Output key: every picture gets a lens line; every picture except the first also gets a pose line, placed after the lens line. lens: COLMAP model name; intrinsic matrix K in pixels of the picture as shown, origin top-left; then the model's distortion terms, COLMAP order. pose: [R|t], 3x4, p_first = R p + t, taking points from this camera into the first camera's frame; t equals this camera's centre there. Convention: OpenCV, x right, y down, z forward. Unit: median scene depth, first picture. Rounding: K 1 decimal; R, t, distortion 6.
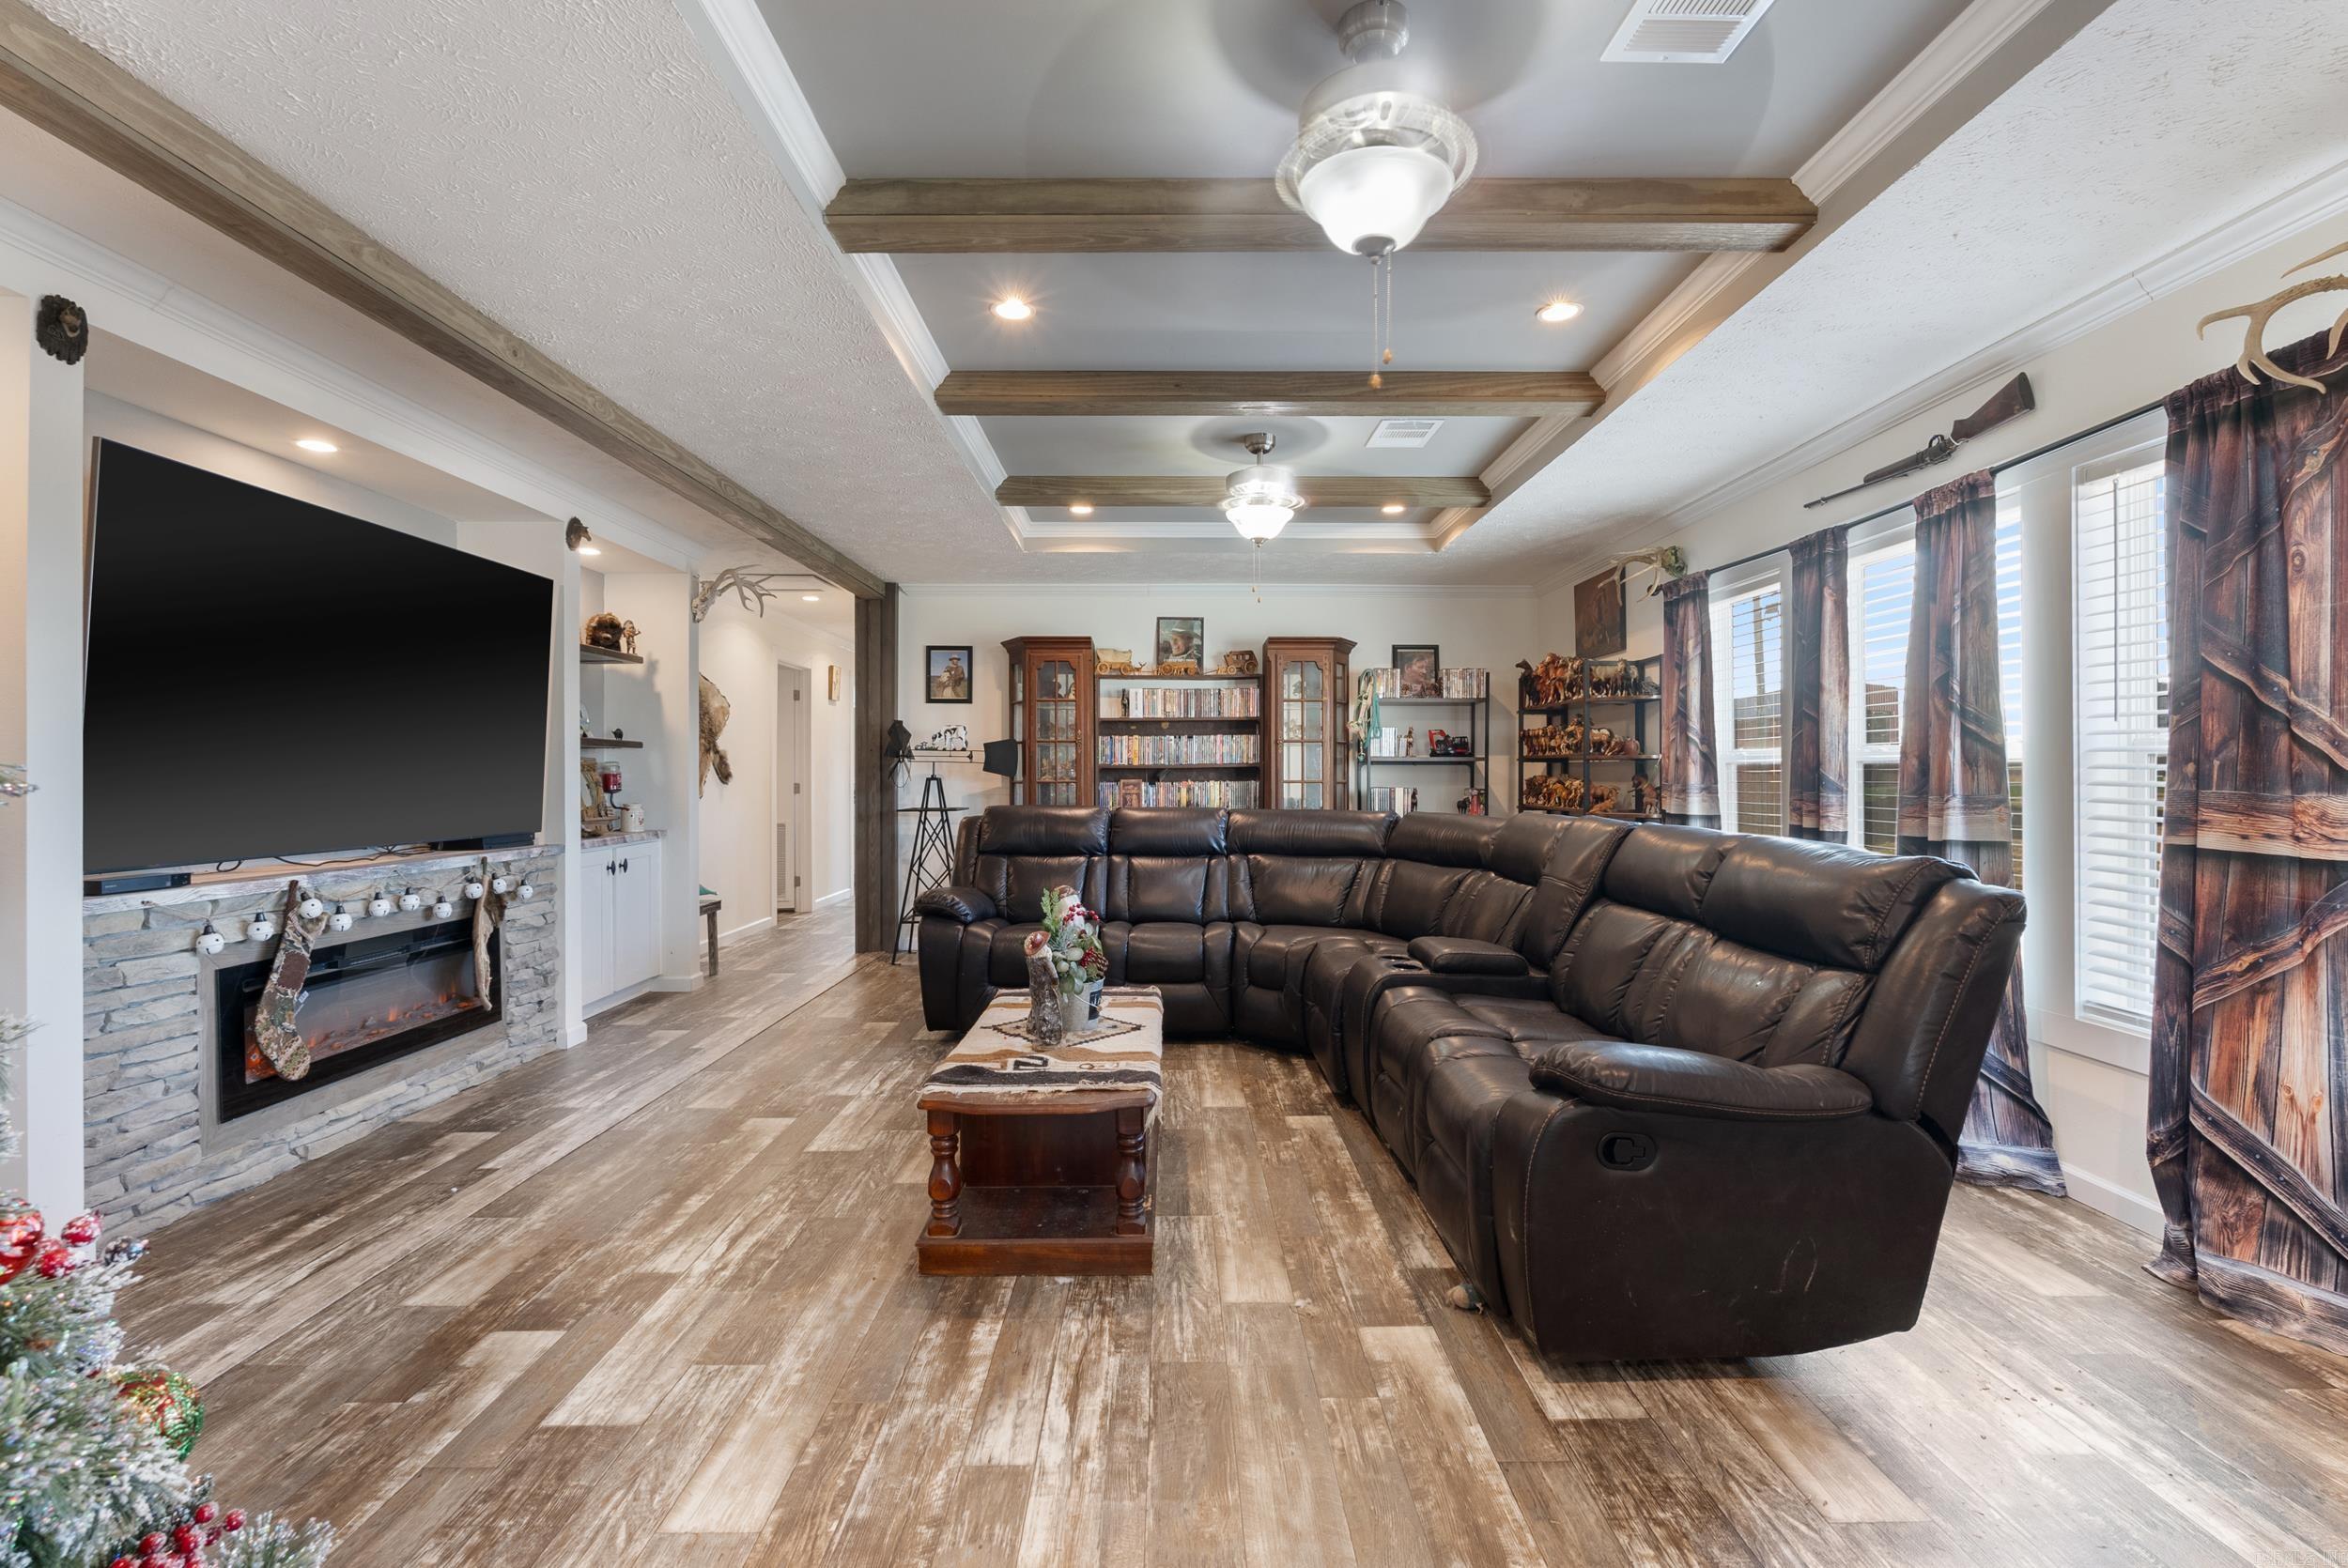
lens RADIAL K [[1035.9, 0, 1173.8], [0, 1035.9, 774.8], [0, 0, 1]] dist [-0.004877, -0.000402]
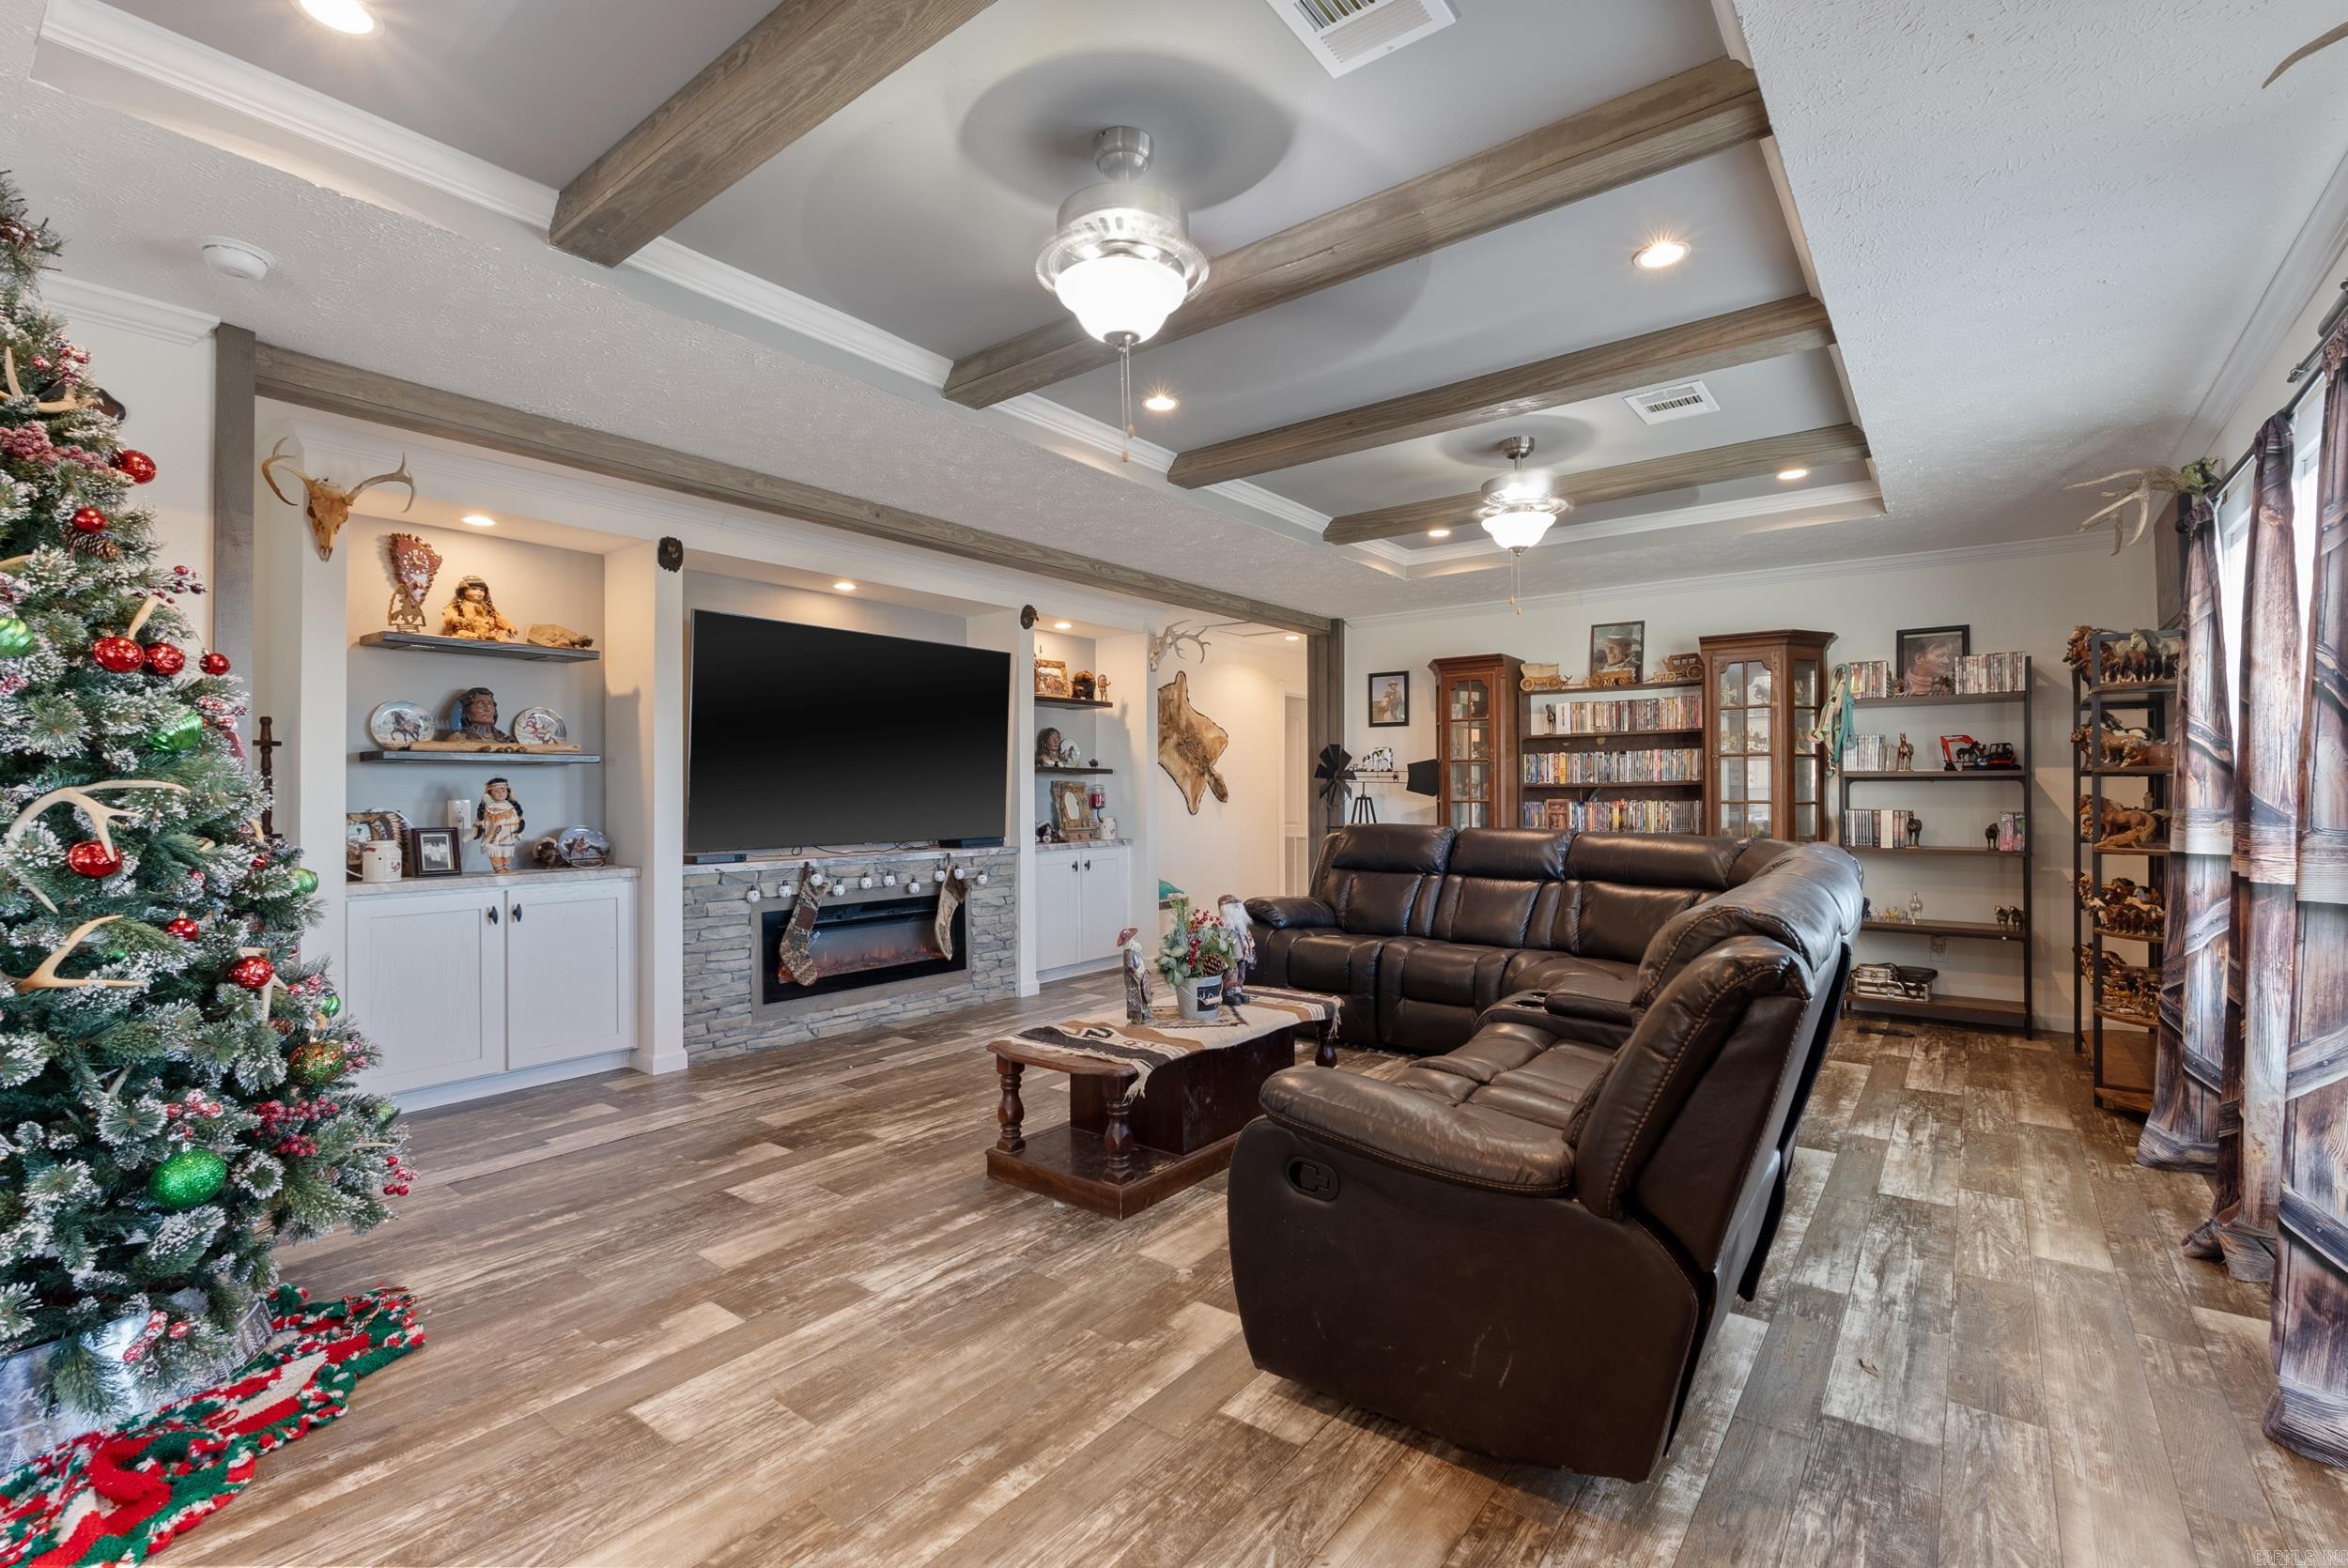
lens RADIAL K [[1035.9, 0, 1176.5], [0, 1035.9, 785.8], [0, 0, 1]] dist [-0.004877, -0.000402]
pose [[0.785220, -0.005733, -0.619191, 0.511683], [0.001842, 0.999974, -0.006922, -0.003351], [0.619214, 0.004294, 0.785210, 0.073556]]
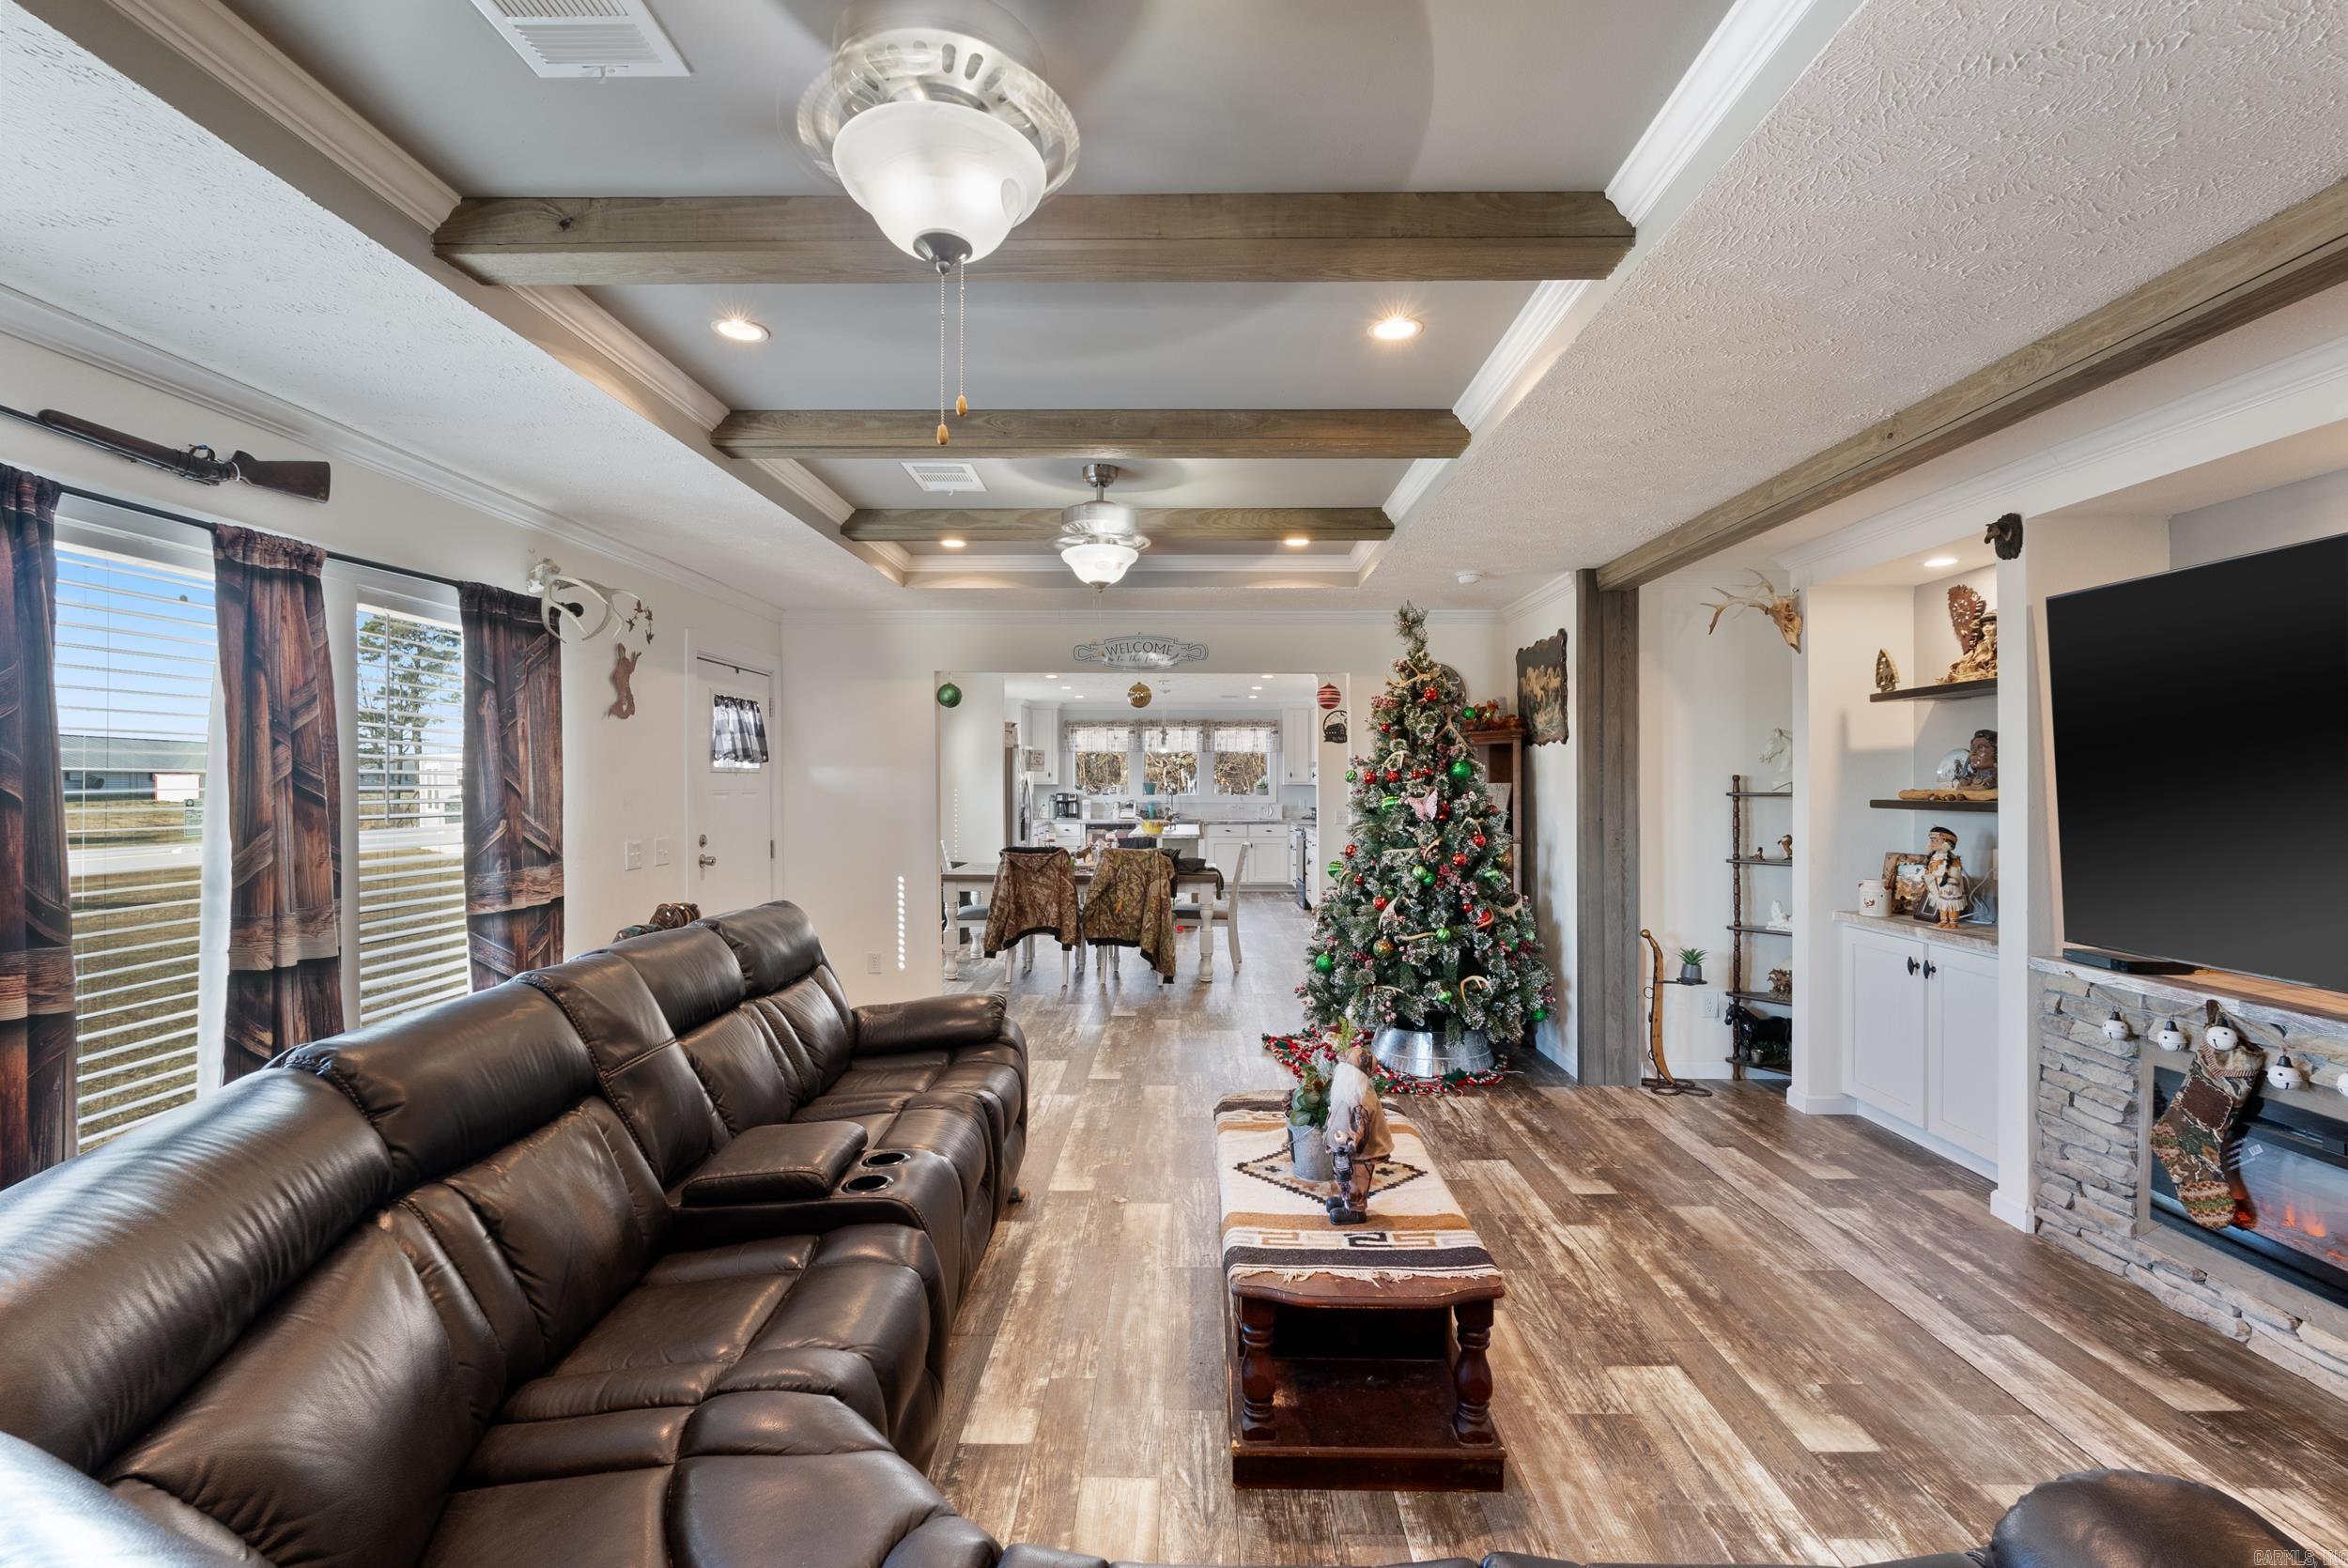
lens RADIAL K [[1035.9, 0, 1182.8], [0, 1035.9, 783.4], [0, 0, 1]] dist [-0.004877, -0.000402]
pose [[-0.999850, 0.002629, 0.017119, 0.002788], [0.002708, 0.999986, 0.004630, -0.074333], [-0.017106, 0.004675, -0.999843, 1.599687]]
